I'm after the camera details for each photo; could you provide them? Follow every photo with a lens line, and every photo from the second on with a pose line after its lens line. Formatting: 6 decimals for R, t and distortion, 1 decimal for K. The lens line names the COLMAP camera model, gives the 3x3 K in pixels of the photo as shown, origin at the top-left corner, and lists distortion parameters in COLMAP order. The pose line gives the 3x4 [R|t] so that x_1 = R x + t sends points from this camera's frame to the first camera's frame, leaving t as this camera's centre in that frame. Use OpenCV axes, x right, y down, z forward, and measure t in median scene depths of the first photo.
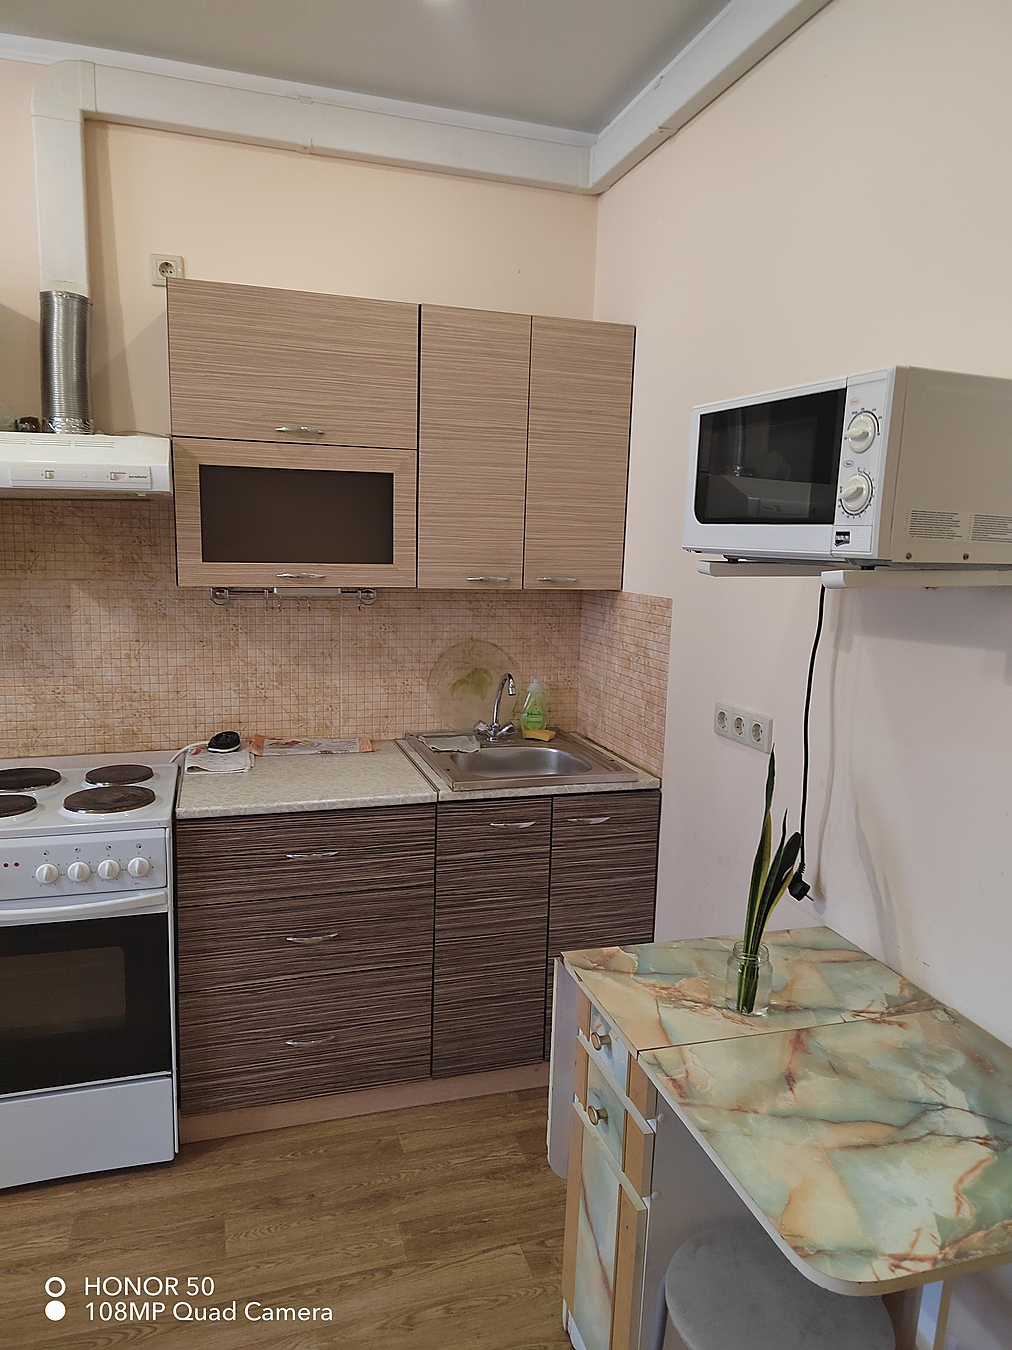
lens RADIAL K [[898.4, 0, 500.2], [0, 898.4, 684.7], [0, 0, 1]] dist [0.047703, -0.044387]
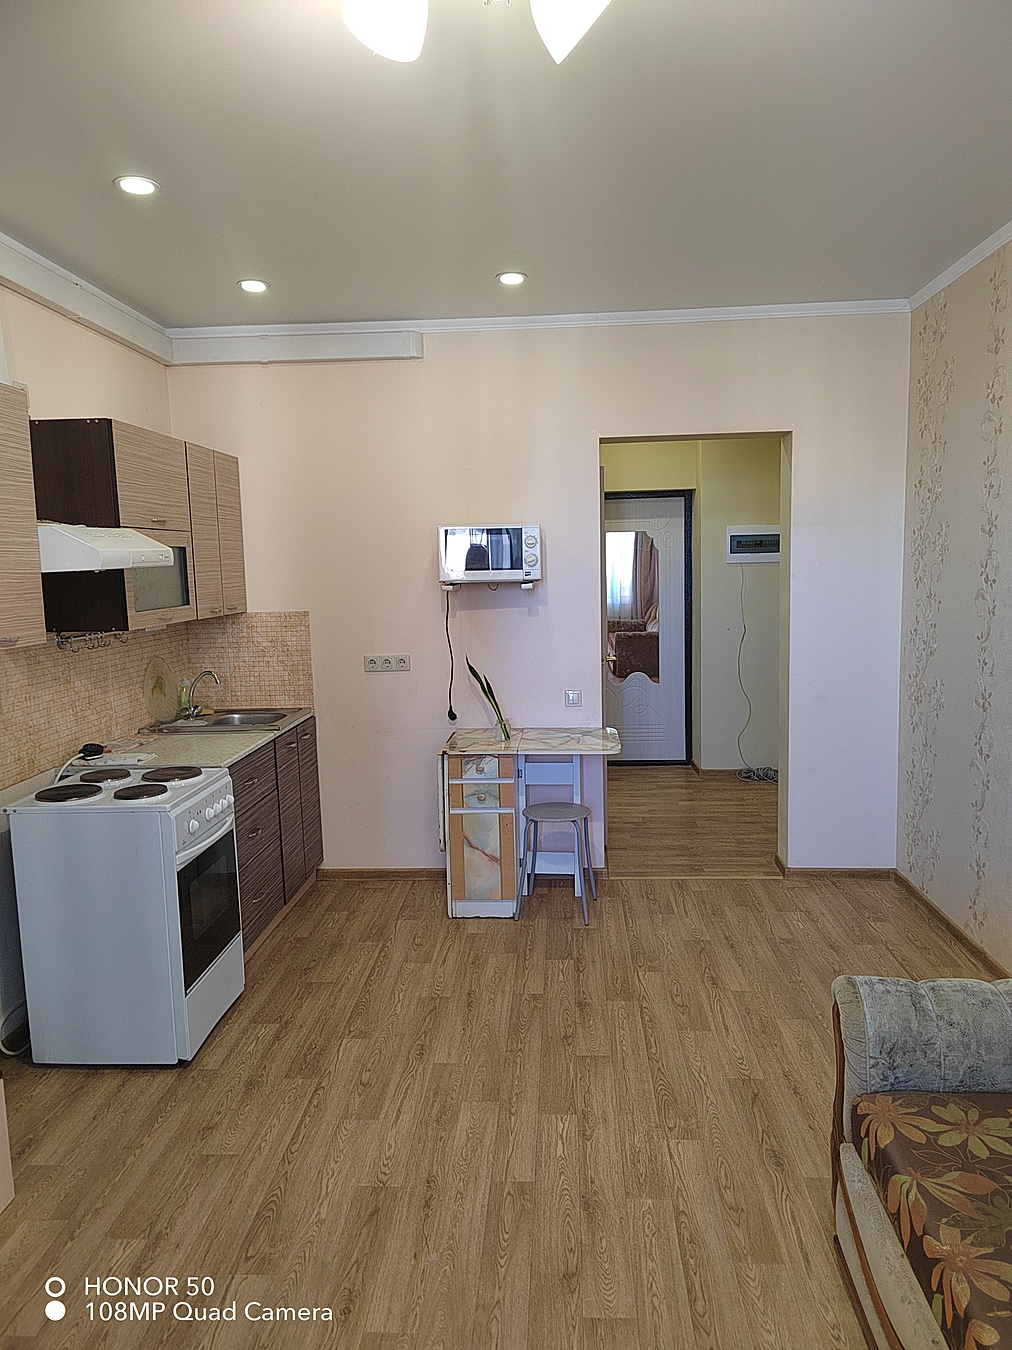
lens RADIAL K [[898.4, 0, 500.2], [0, 898.4, 684.7], [0, 0, 1]] dist [0.047703, -0.044387]
pose [[0.371863, -0.161153, 0.914193, -1.502522], [0.186462, 0.977711, 0.096504, -0.055965], [-0.909368, 0.134576, 0.393623, -0.079671]]
